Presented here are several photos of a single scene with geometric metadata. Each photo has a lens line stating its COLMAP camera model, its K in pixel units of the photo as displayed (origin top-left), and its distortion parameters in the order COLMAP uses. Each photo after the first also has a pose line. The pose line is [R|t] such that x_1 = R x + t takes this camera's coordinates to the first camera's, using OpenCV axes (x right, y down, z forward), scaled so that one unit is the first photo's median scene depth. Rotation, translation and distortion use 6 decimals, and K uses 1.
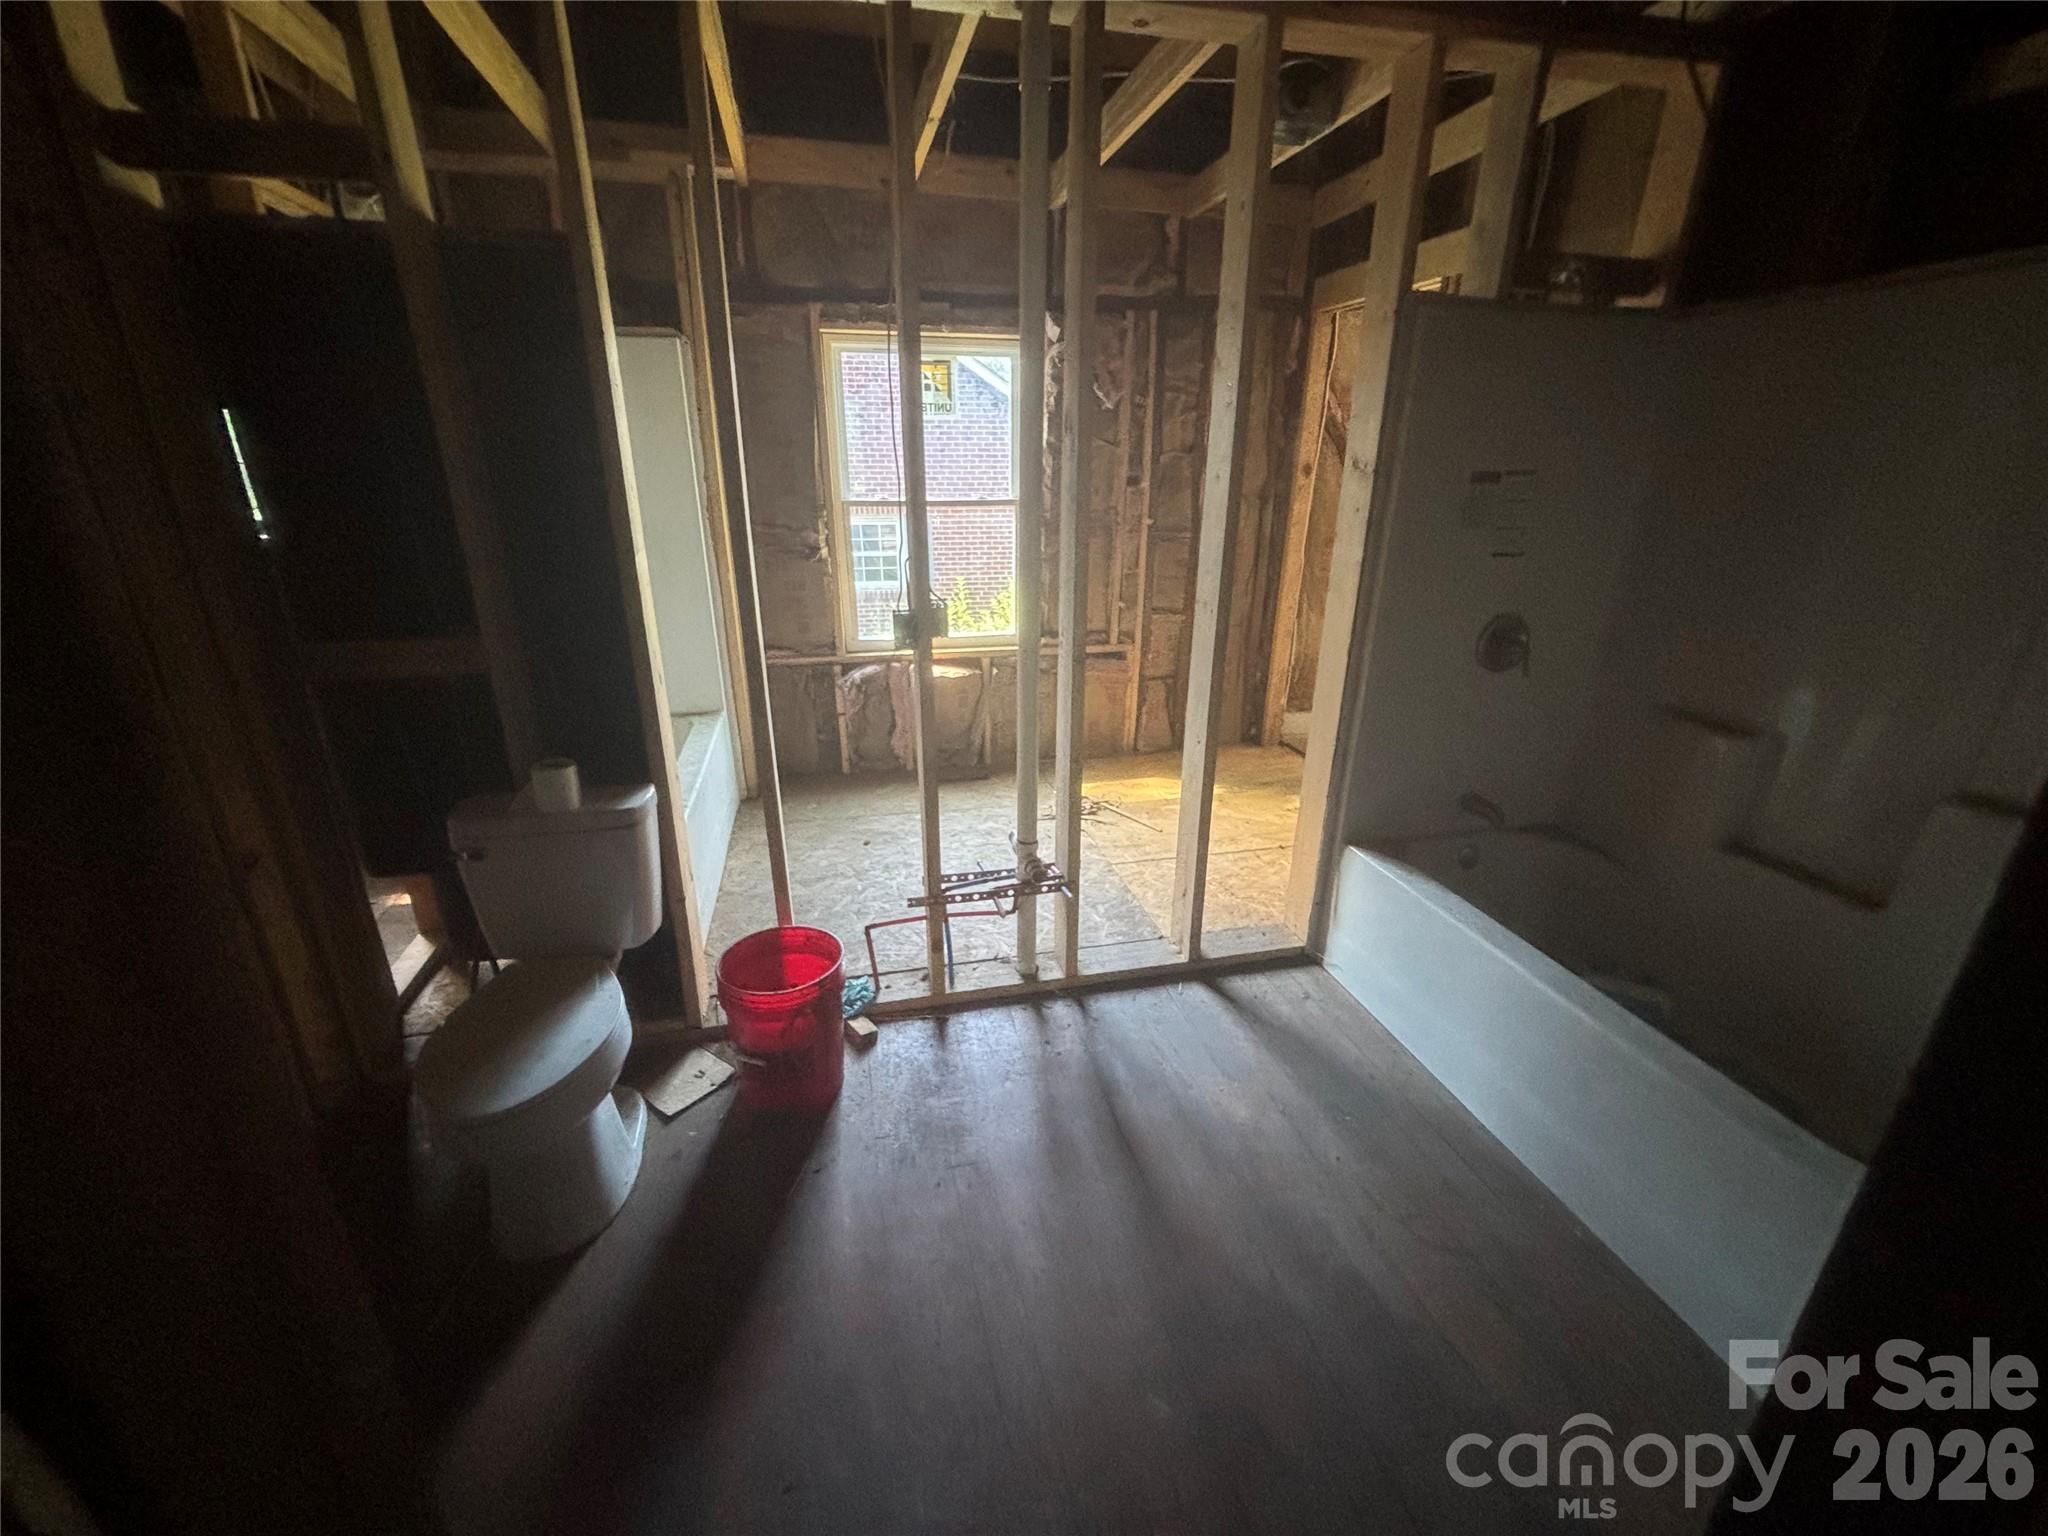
lens RADIAL K [[831.4, 0, 1021.9], [0, 831.4, 768.3], [0, 0, 1]] dist [-0.004064, -0.000834]
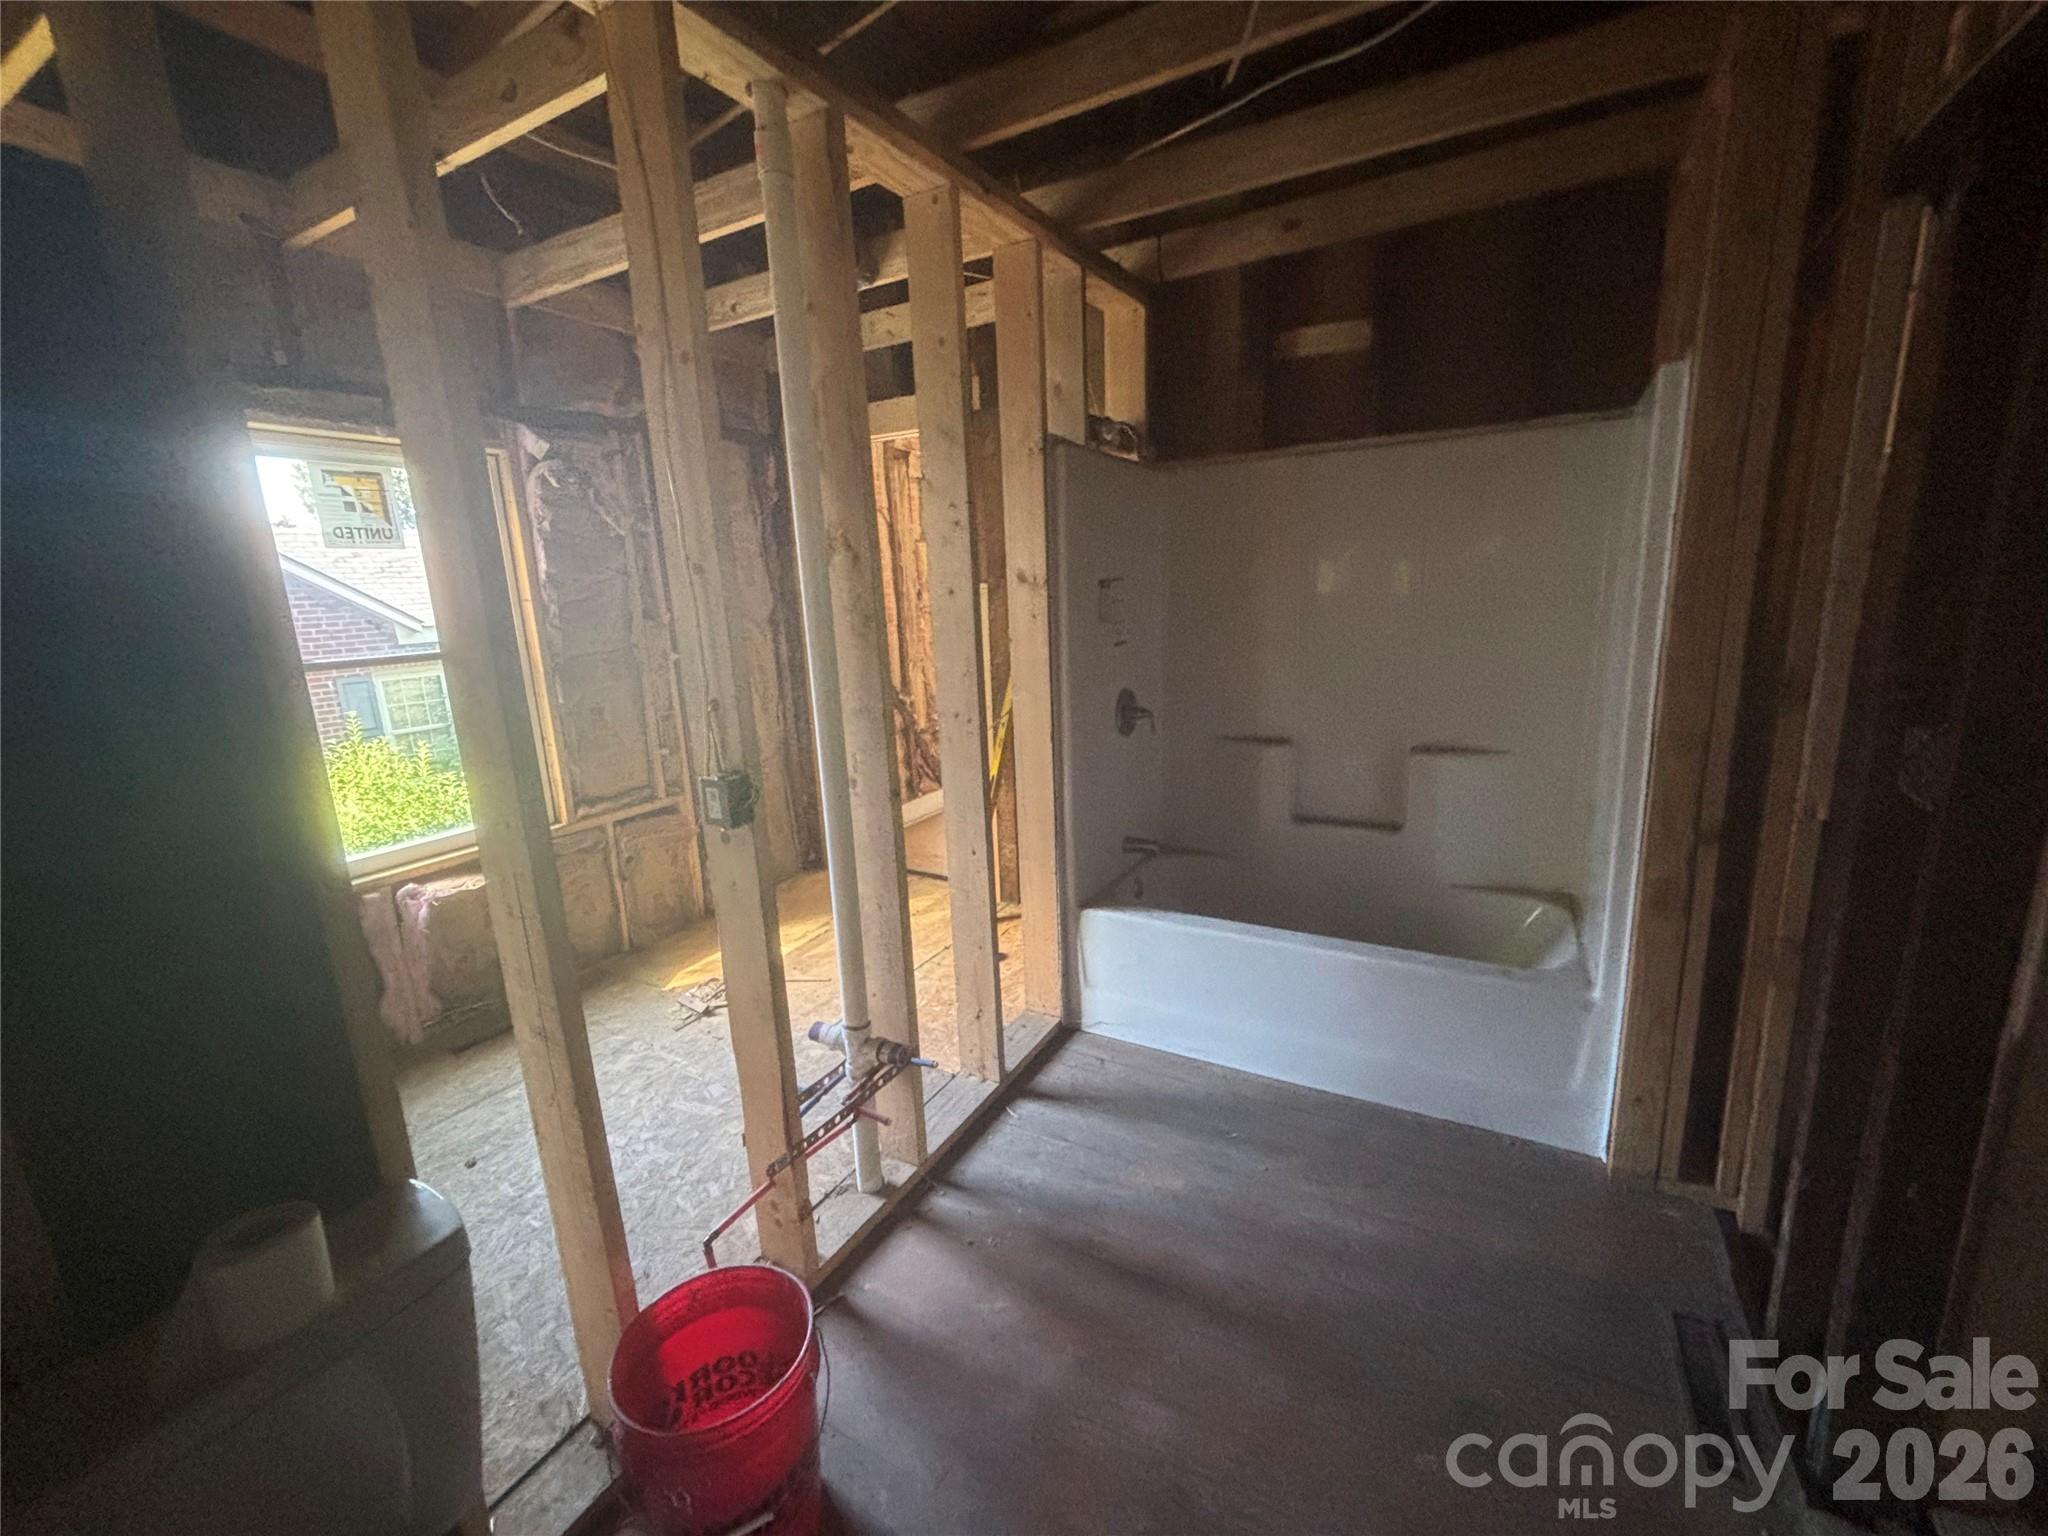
lens RADIAL K [[831.4, 0, 1021.9], [0, 831.4, 768.3], [0, 0, 1]] dist [-0.004064, -0.000834]
pose [[0.679590, -0.194827, 0.707248, -0.391458], [0.295294, 0.955184, -0.020620, -0.086128], [-0.671534, 0.222859, 0.706665, 0.233386]]
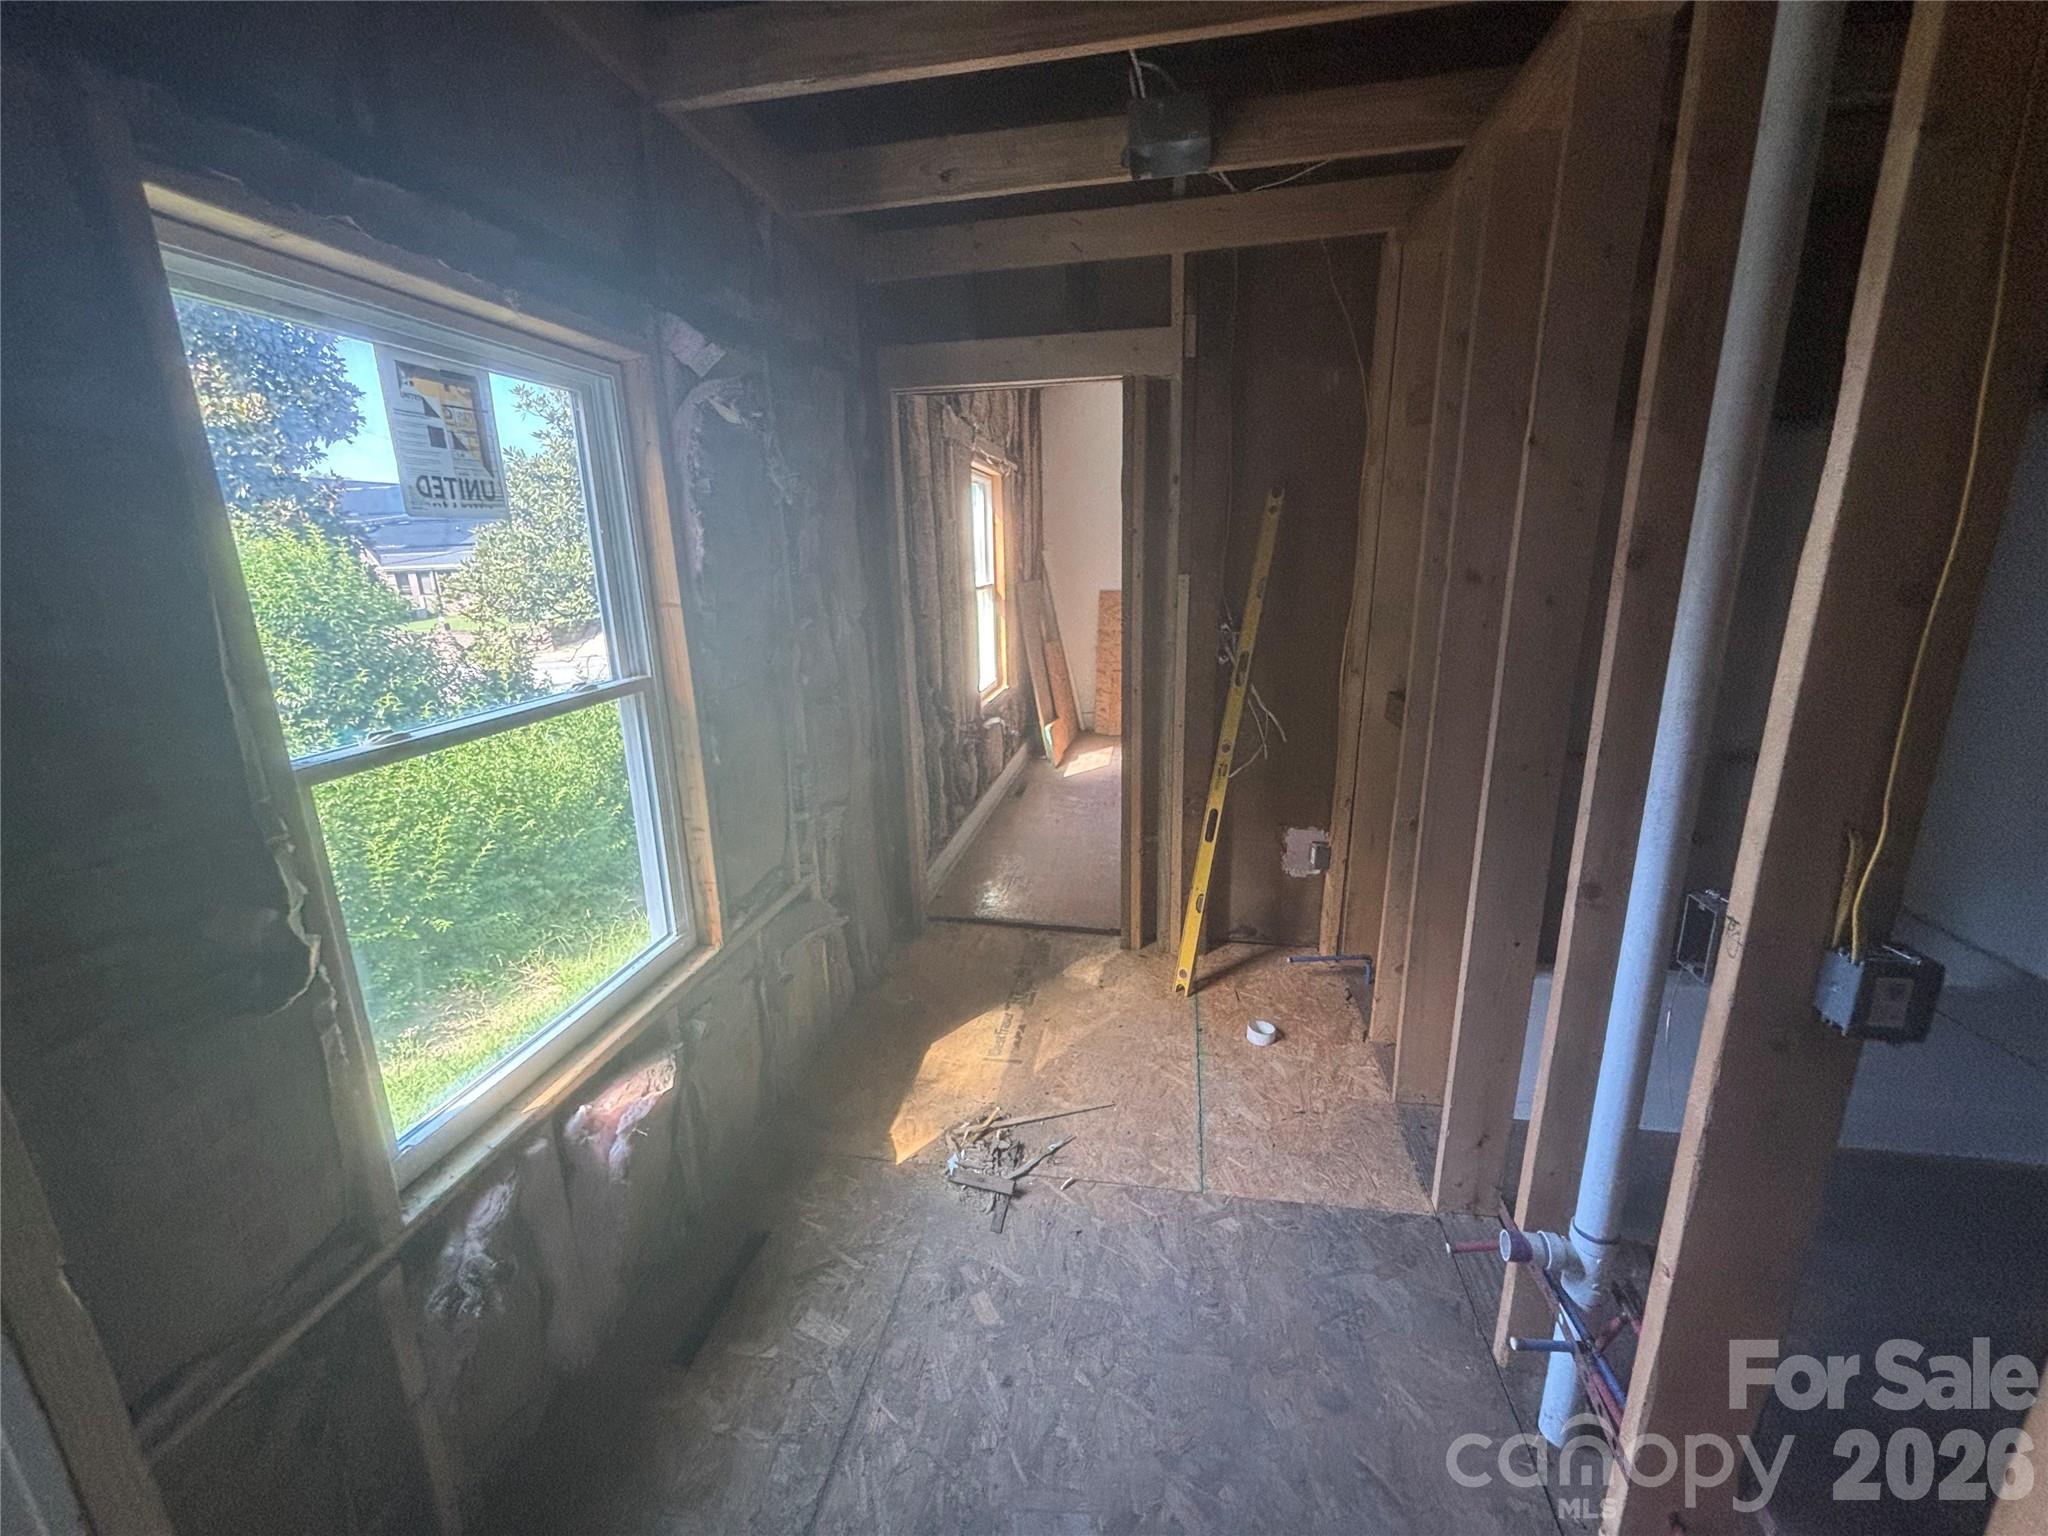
lens RADIAL K [[831.4, 0, 1021.9], [0, 831.4, 768.3], [0, 0, 1]] dist [-0.004064, -0.000834]
pose [[0.406415, -0.255336, 0.877286, -0.544870], [0.344402, 0.932147, 0.111755, -0.392936], [-0.846294, 0.256720, 0.466777, 0.931201]]
